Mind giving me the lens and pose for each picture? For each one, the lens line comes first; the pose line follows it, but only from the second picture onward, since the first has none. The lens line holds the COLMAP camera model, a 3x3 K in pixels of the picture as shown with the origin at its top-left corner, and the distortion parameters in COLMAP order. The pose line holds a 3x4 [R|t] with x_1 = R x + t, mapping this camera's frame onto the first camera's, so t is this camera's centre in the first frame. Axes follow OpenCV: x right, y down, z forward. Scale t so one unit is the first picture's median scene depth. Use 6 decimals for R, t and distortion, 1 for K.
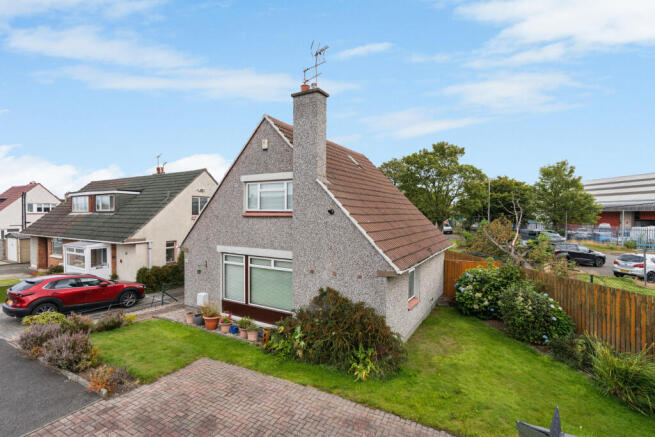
lens RADIAL K [[308.8, 0, 328.7], [0, 308.8, 220.6], [0, 0, 1]] dist [0.003788, 0.000375]
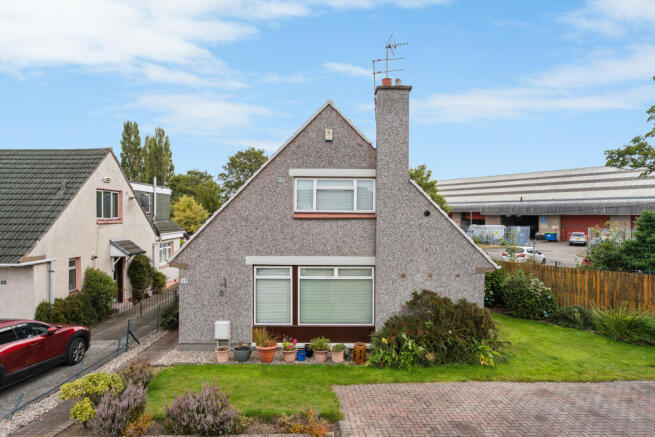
lens RADIAL K [[382.3, 0, 327.5], [0, 382.3, 218.5], [0, 0, 1]] dist [-0.002181, 0.000572]
pose [[0.866684, -0.006736, 0.498812, -0.741415], [0.012028, 0.999900, -0.007396, -0.005243], [-0.498713, 0.012410, 0.866678, 0.077340]]
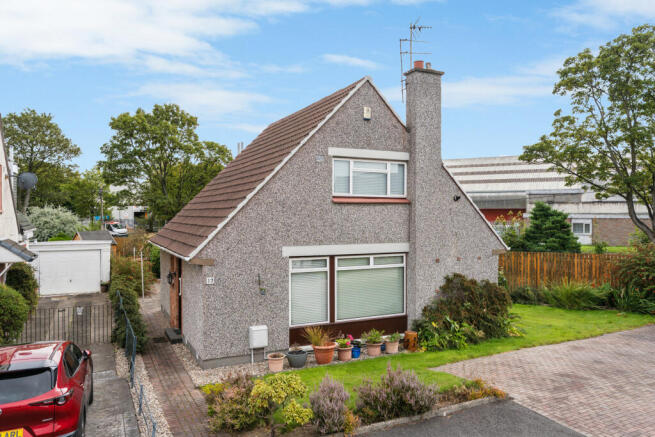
lens RADIAL K [[484.0, 0, 329.2], [0, 484.0, 215.4], [0, 0, 1]] dist [-0.000570, -0.000107]
pose [[0.560121, -0.010175, 0.828348, -1.298355], [0.020006, 0.999799, -0.001247, 0.017990], [-0.828169, 0.017270, 0.560212, 0.380957]]
